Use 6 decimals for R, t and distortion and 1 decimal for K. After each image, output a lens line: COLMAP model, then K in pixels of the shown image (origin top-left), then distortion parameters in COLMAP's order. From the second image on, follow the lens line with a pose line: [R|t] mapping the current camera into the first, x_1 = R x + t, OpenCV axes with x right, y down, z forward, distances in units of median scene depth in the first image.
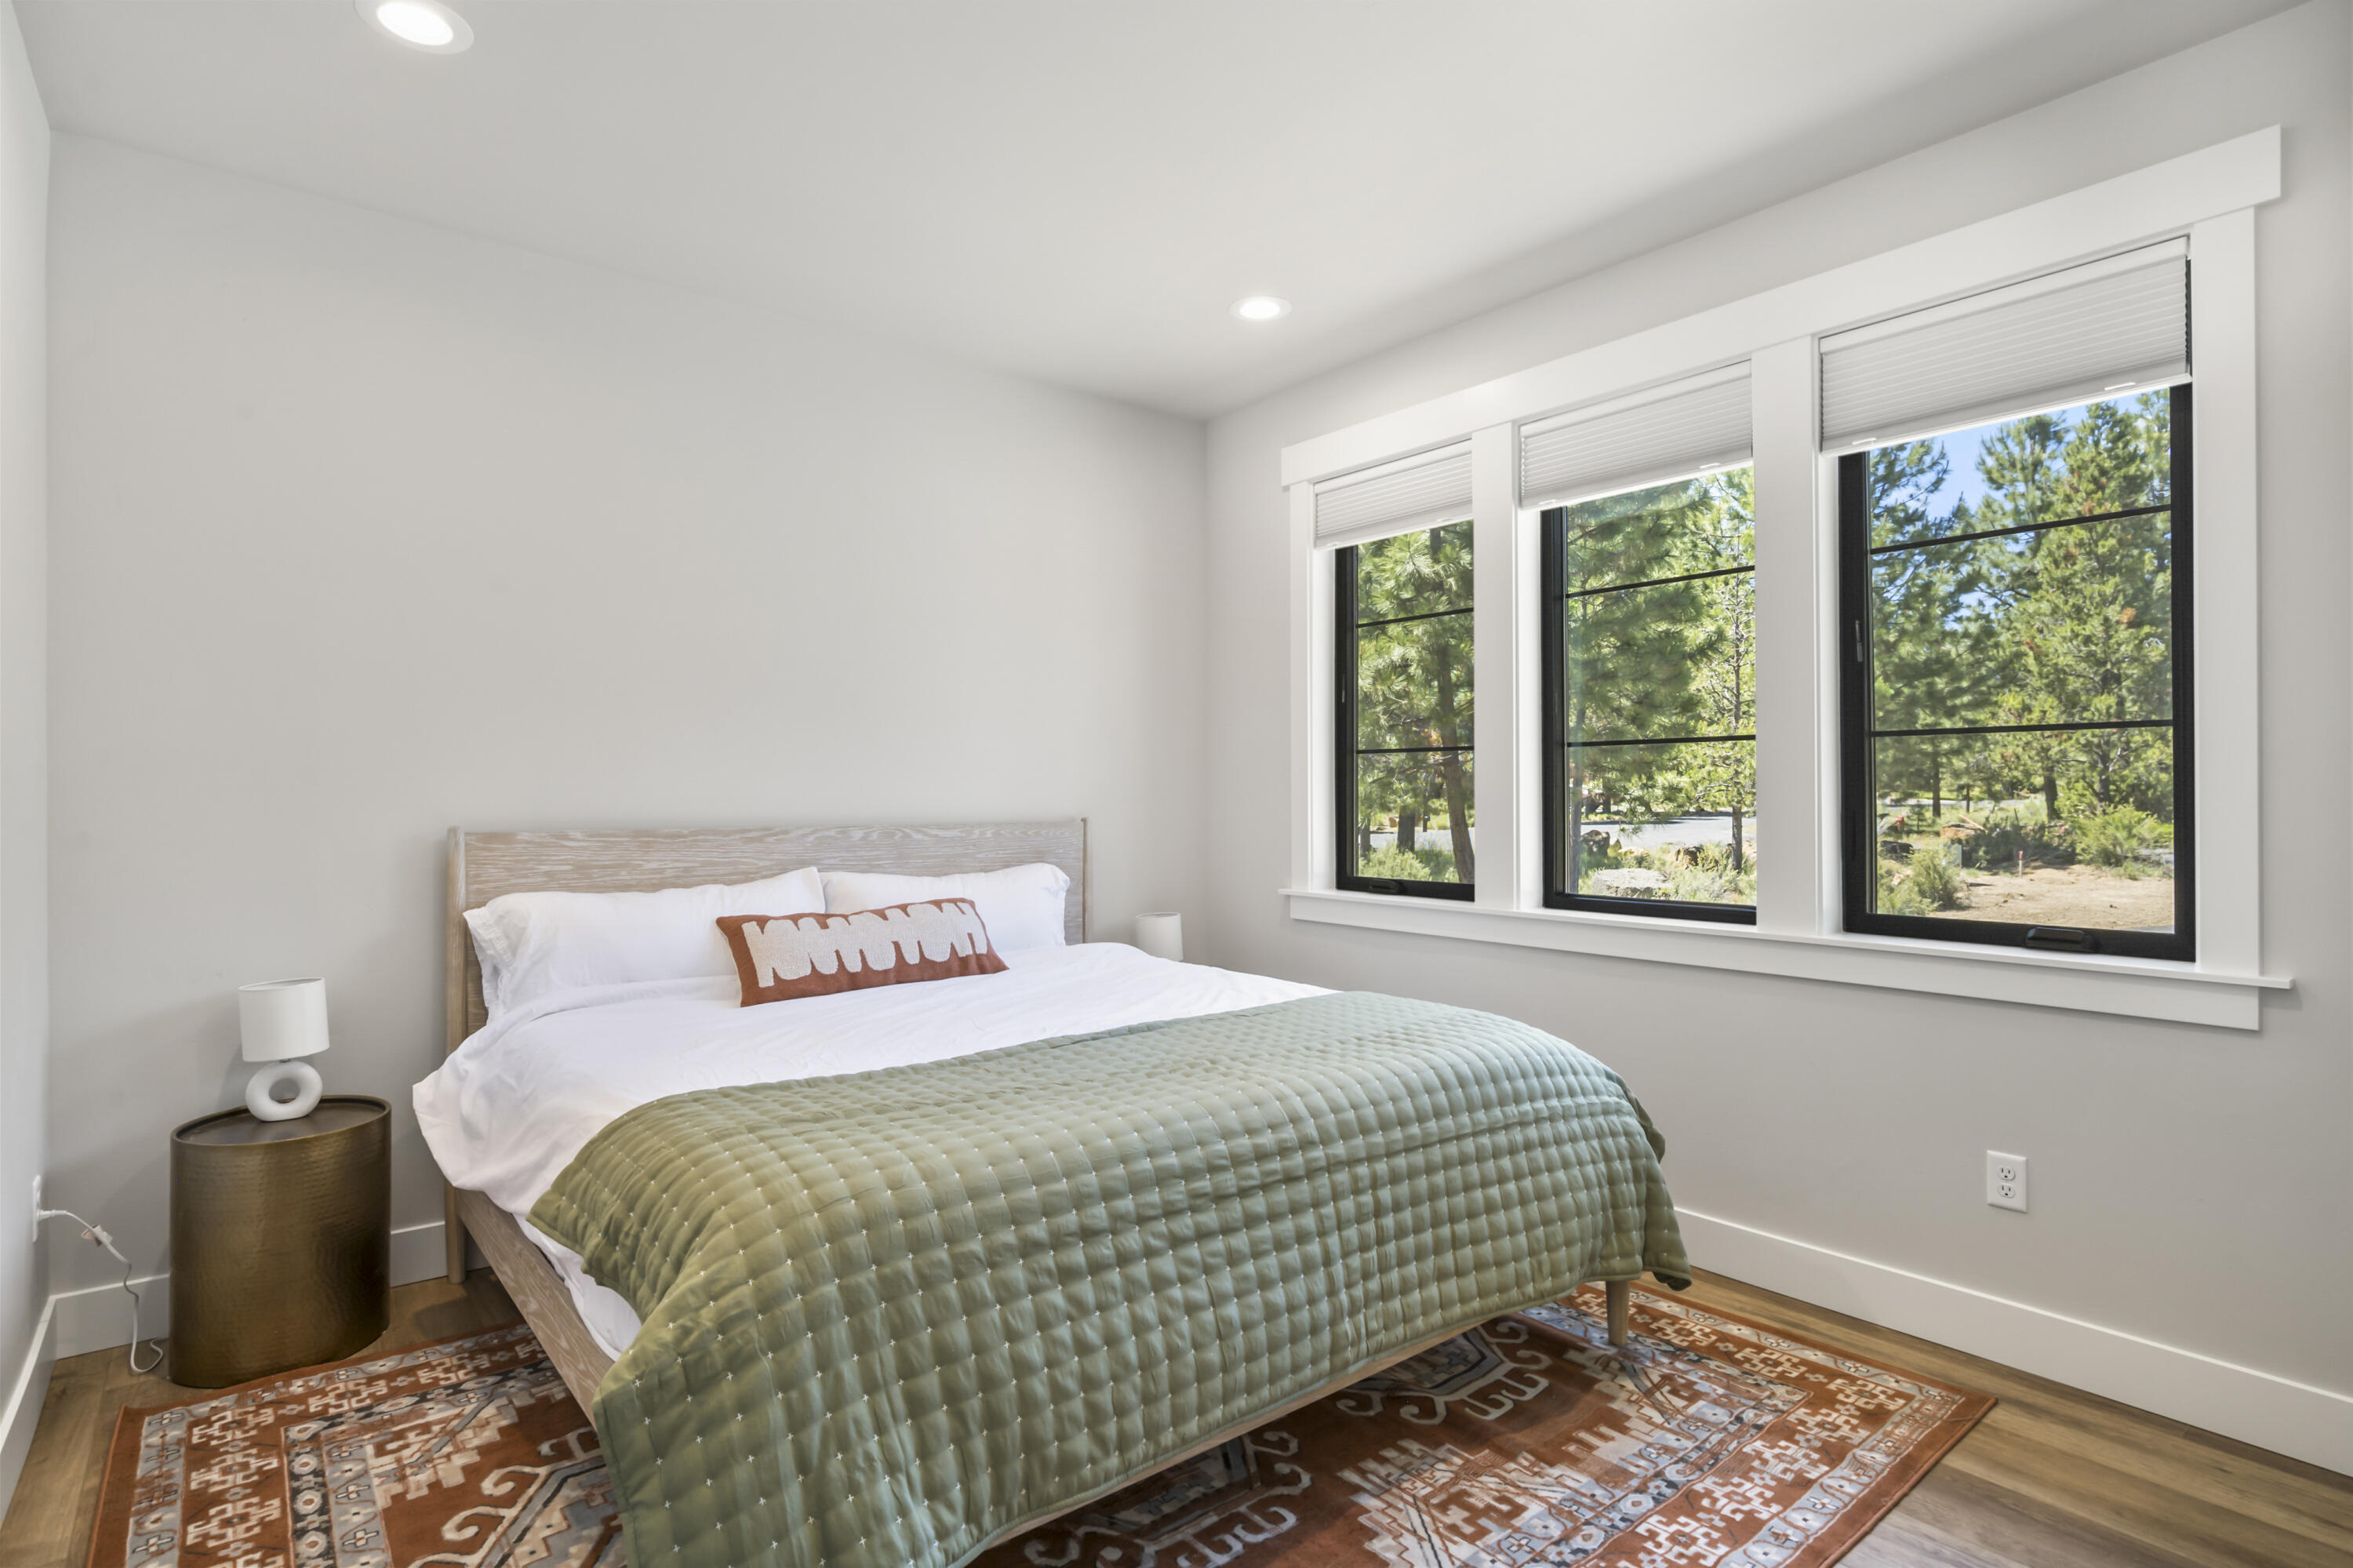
lens RADIAL K [[1196.4, 0, 1173.3], [0, 1196.4, 781.8], [0, 0, 1]] dist [-0.015404, 0.007754]
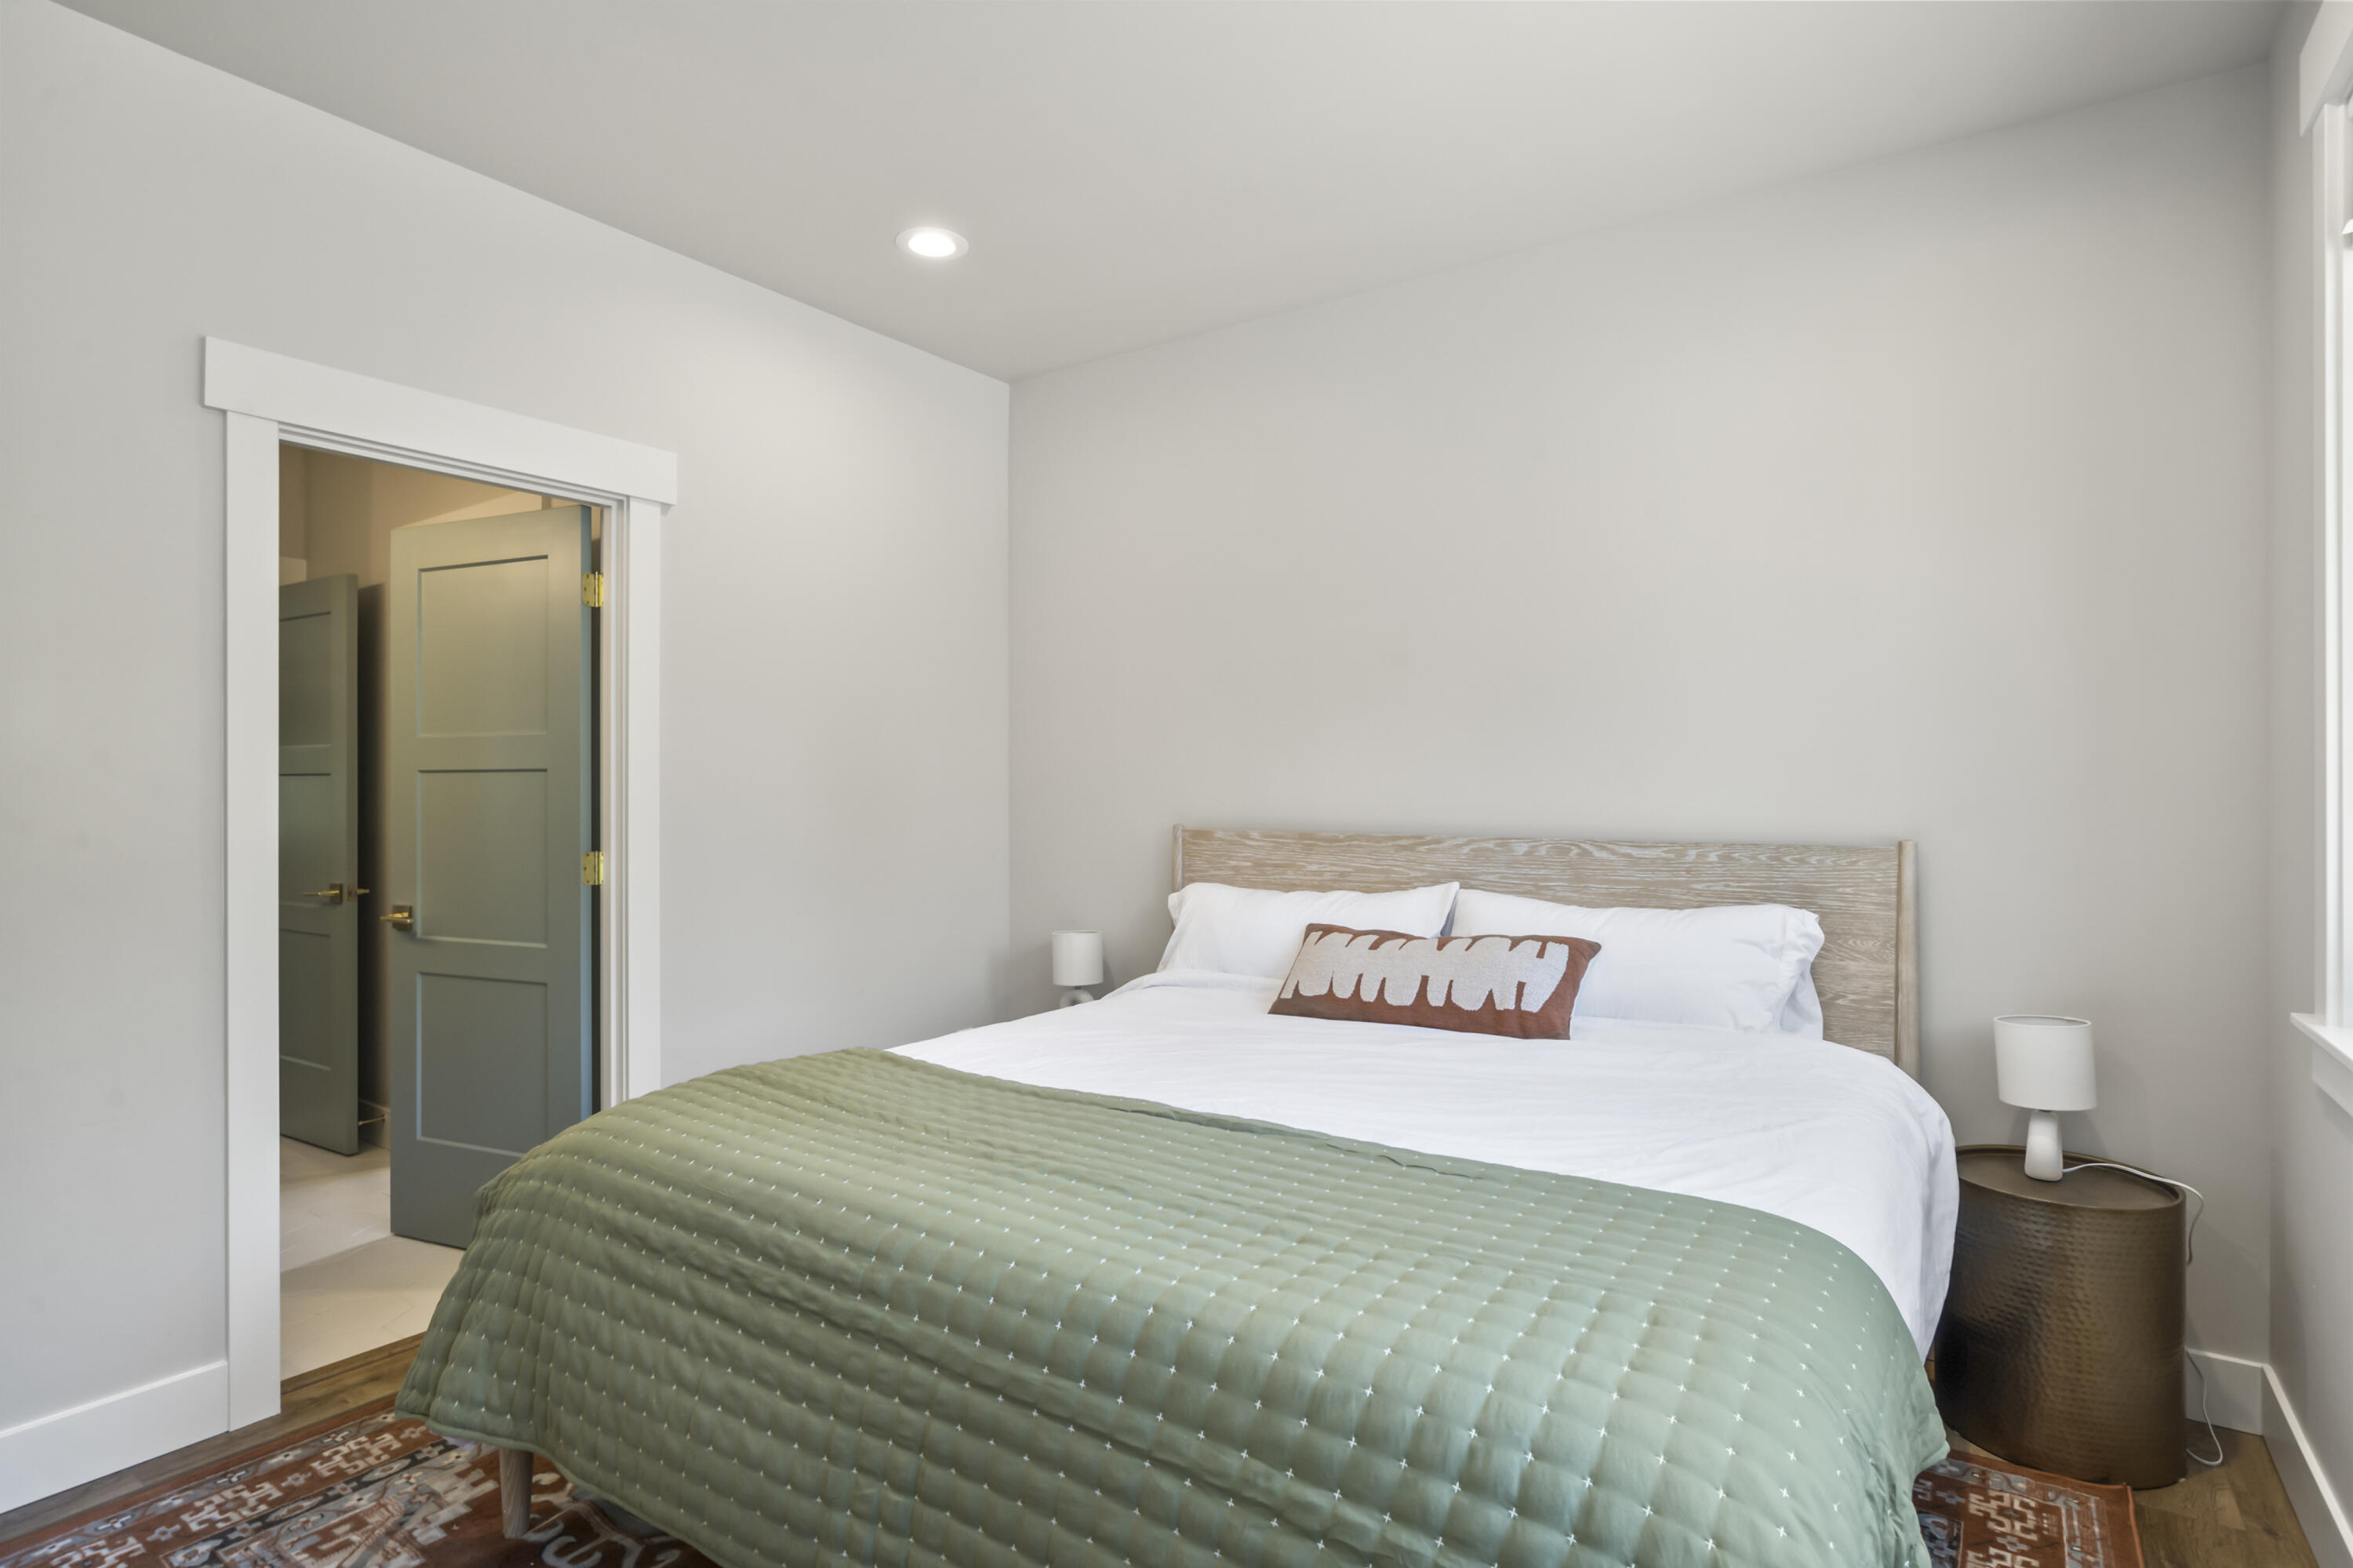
lens RADIAL K [[1196.4, 0, 1173.2], [0, 1196.4, 787.8], [0, 0, 1]] dist [-0.015404, 0.007754]
pose [[0.294600, -0.000799, -0.955620, 0.497253], [0.006795, 0.999976, 0.001259, -0.001038], [0.955597, -0.006864, 0.294598, 0.558209]]
